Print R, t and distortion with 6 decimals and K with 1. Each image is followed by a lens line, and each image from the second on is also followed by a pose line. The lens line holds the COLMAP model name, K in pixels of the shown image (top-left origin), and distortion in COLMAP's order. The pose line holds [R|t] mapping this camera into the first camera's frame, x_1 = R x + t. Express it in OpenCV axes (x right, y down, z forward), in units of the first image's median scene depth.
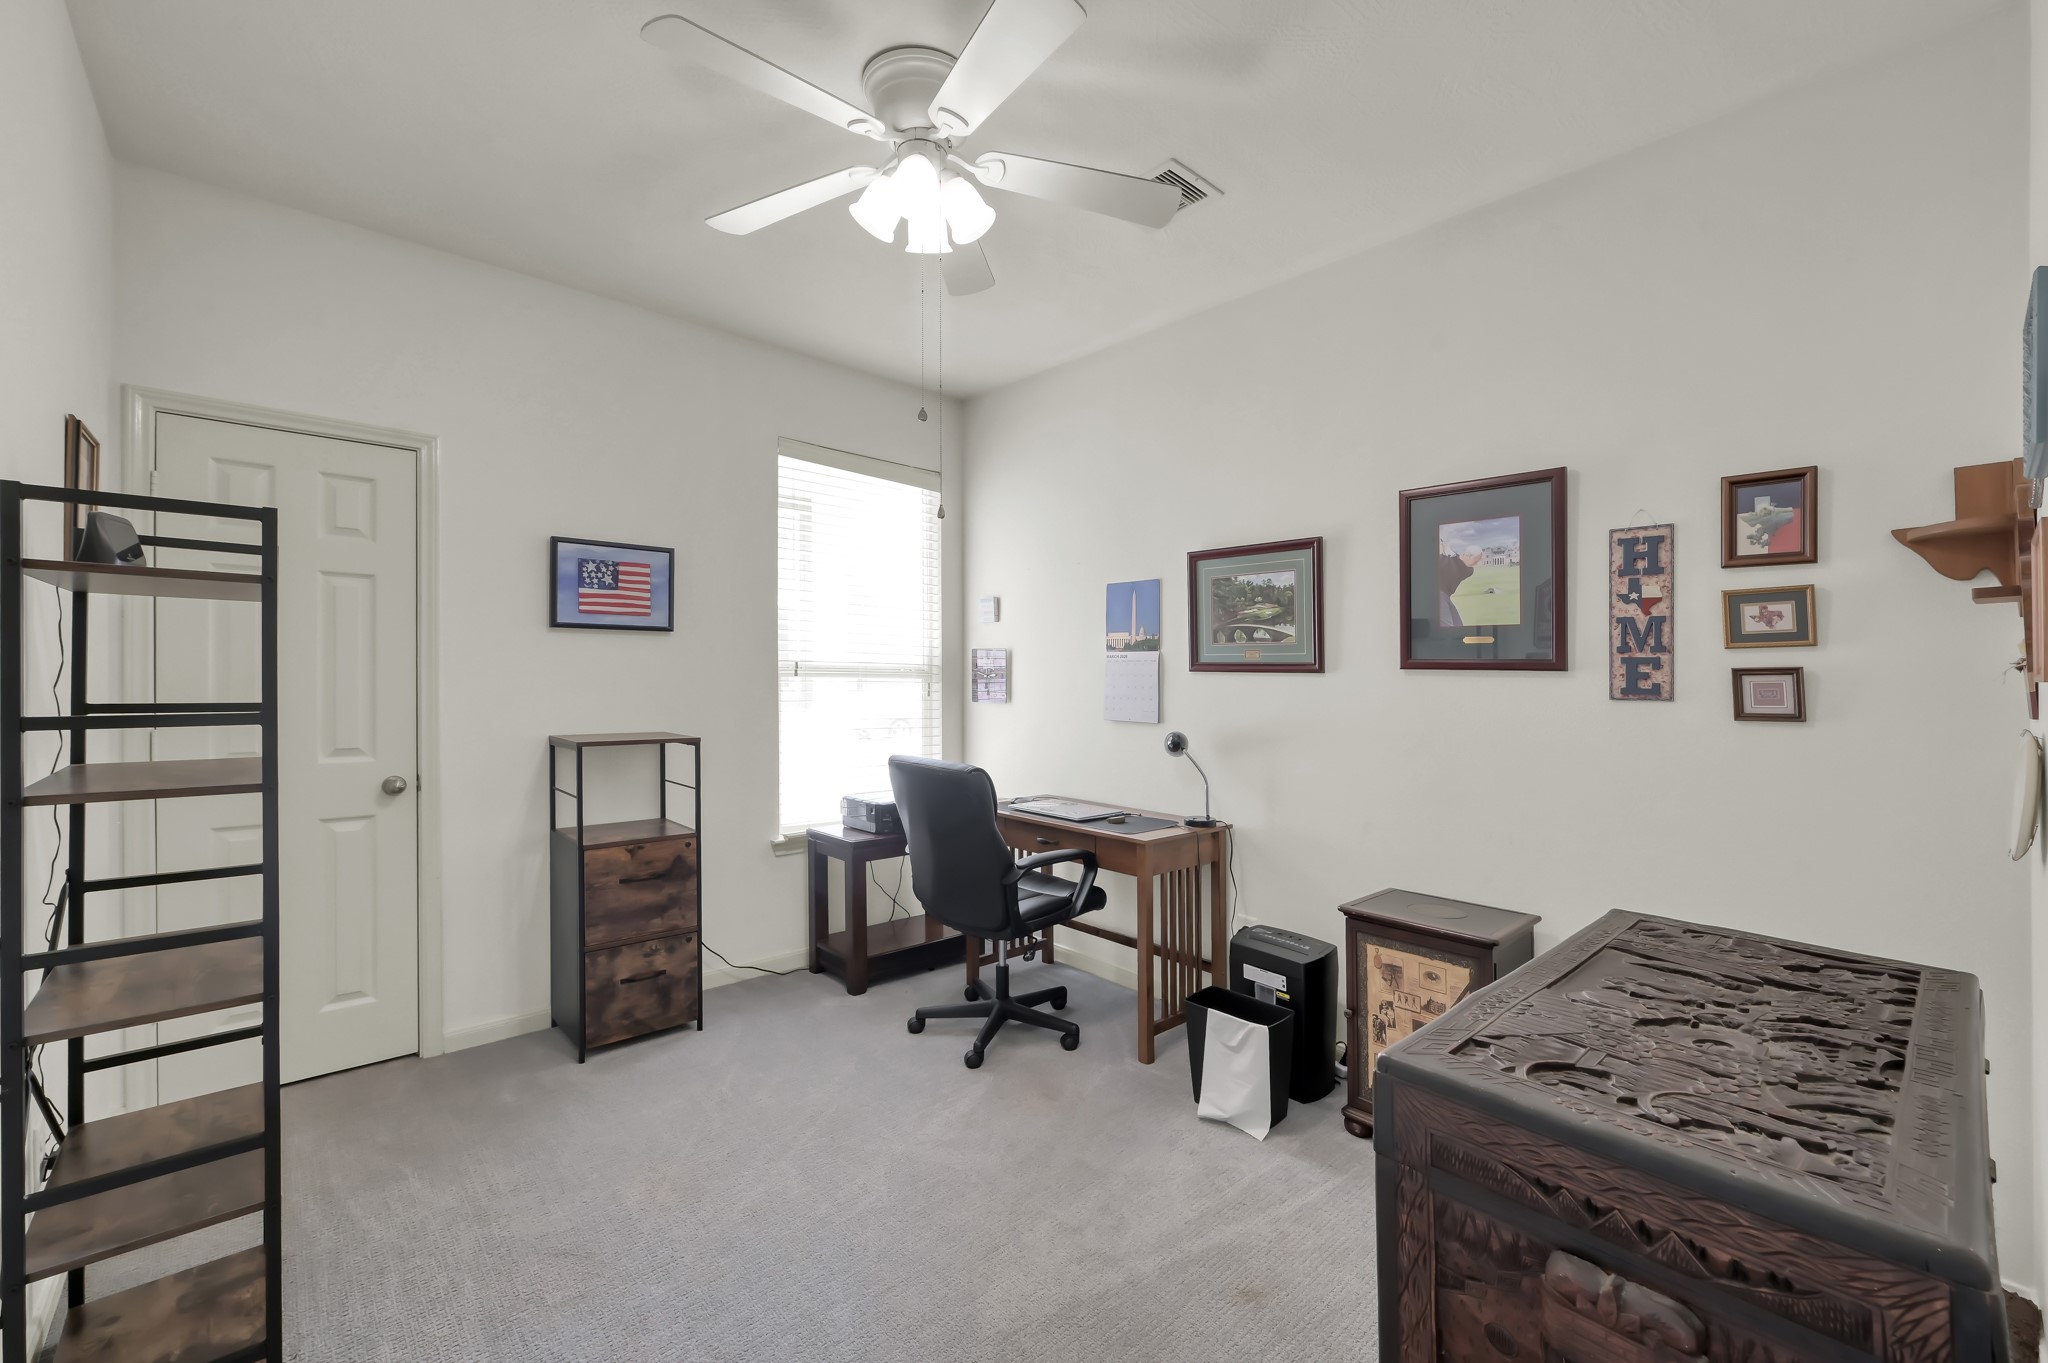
lens RADIAL K [[837.3, 0, 1048.3], [0, 837.3, 674.0], [0, 0, 1]] dist [0.000290, 0.000018]
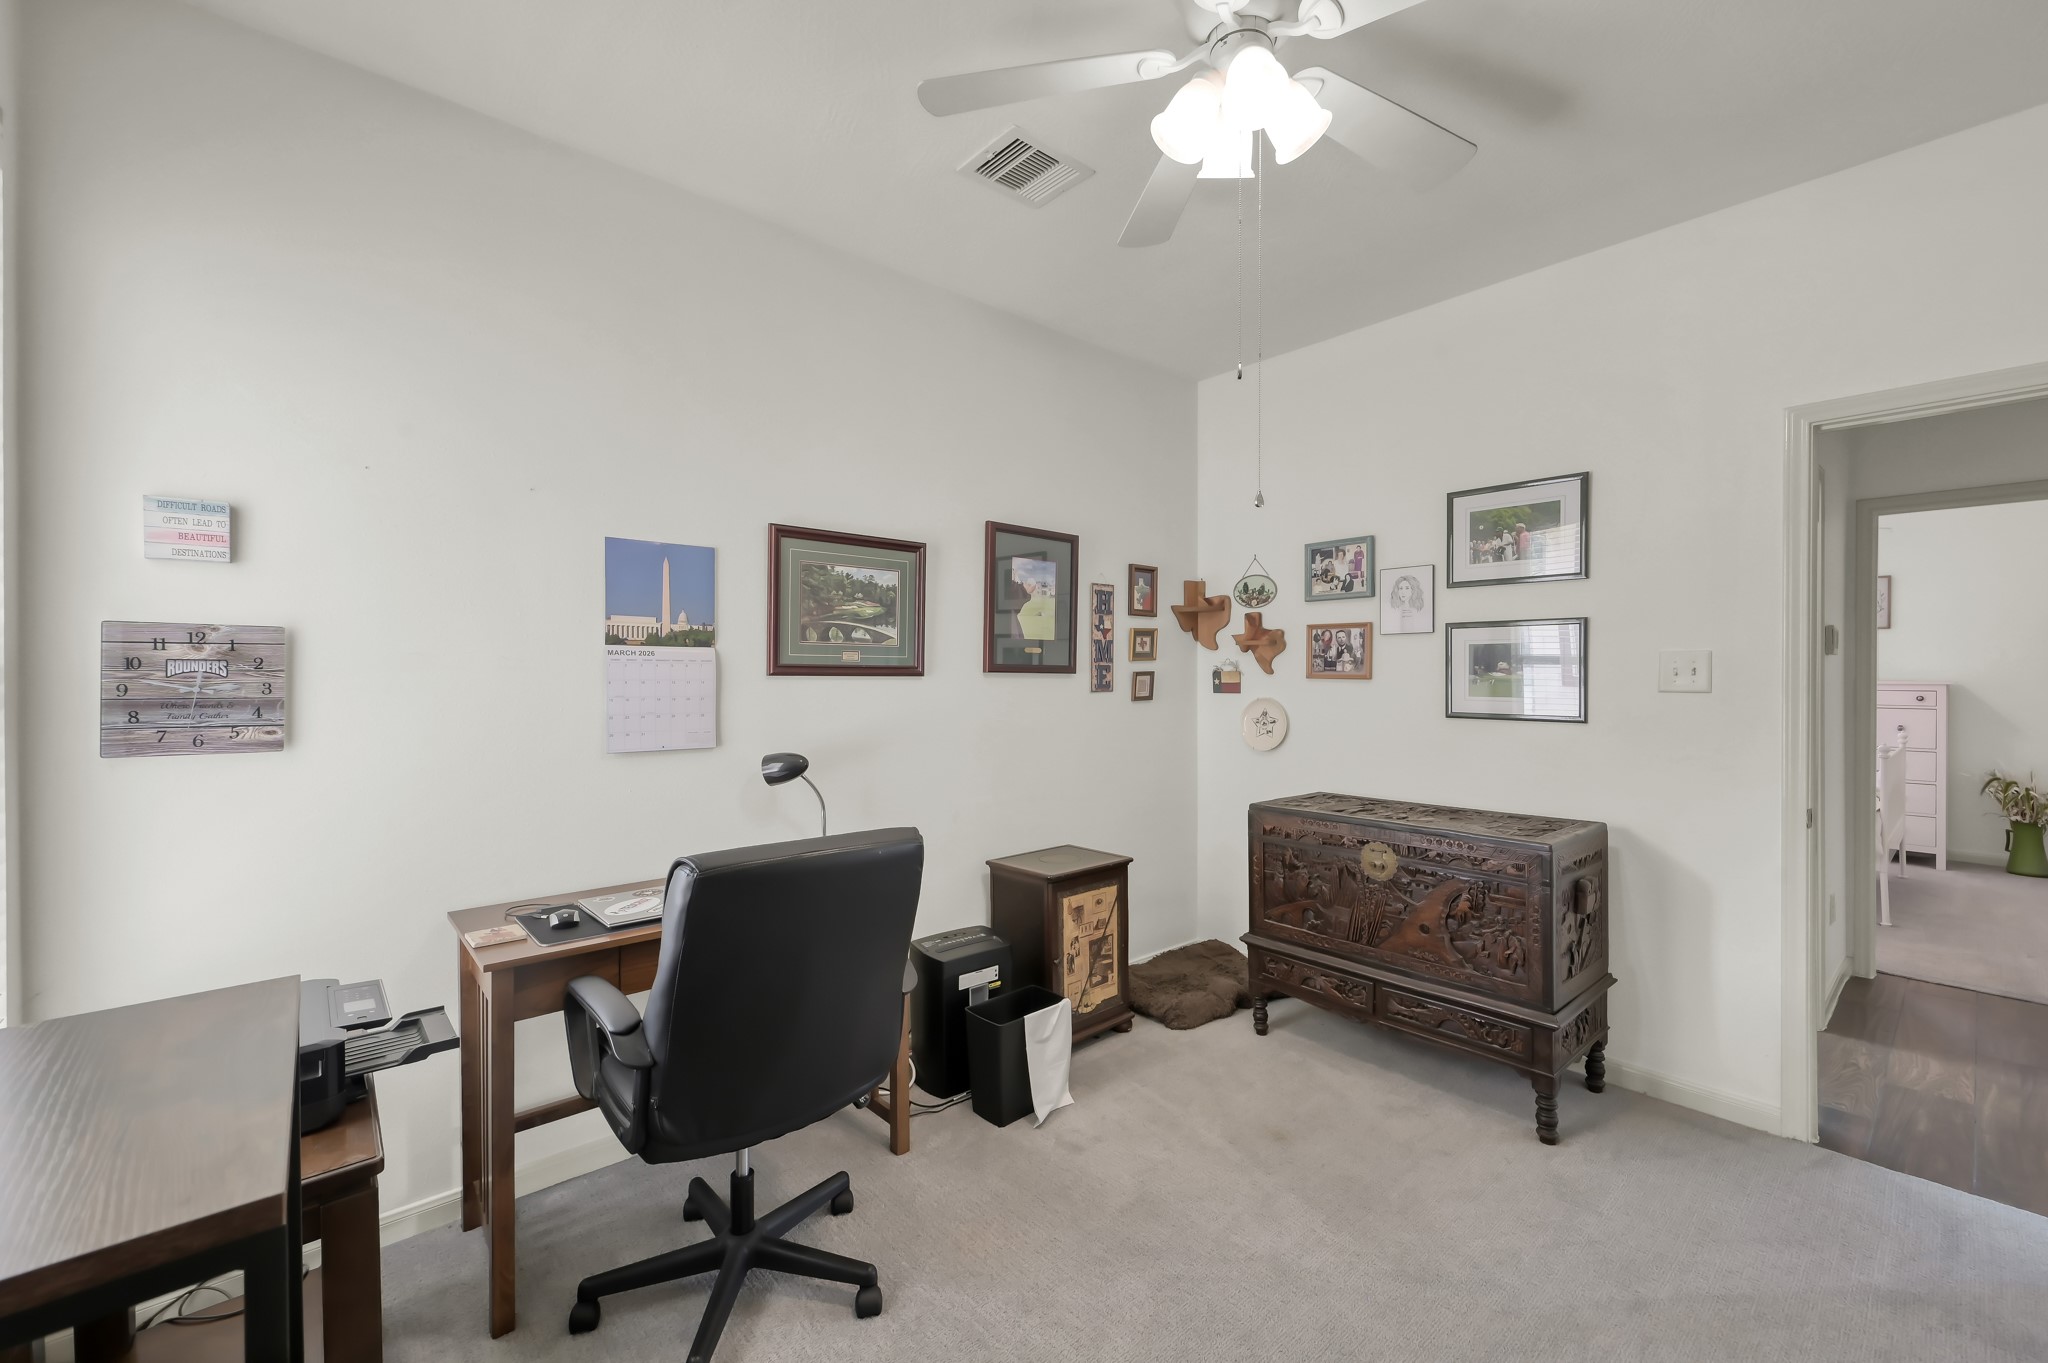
lens RADIAL K [[827.0, 0, 1027.0], [0, 827.0, 673.4], [0, 0, 1]] dist [0.001738, 0.000181]
pose [[0.032689, -0.005089, 0.999453, -0.573247], [0.003162, 0.999983, 0.004988, -0.007842], [-0.999461, 0.002998, 0.032704, 0.706174]]
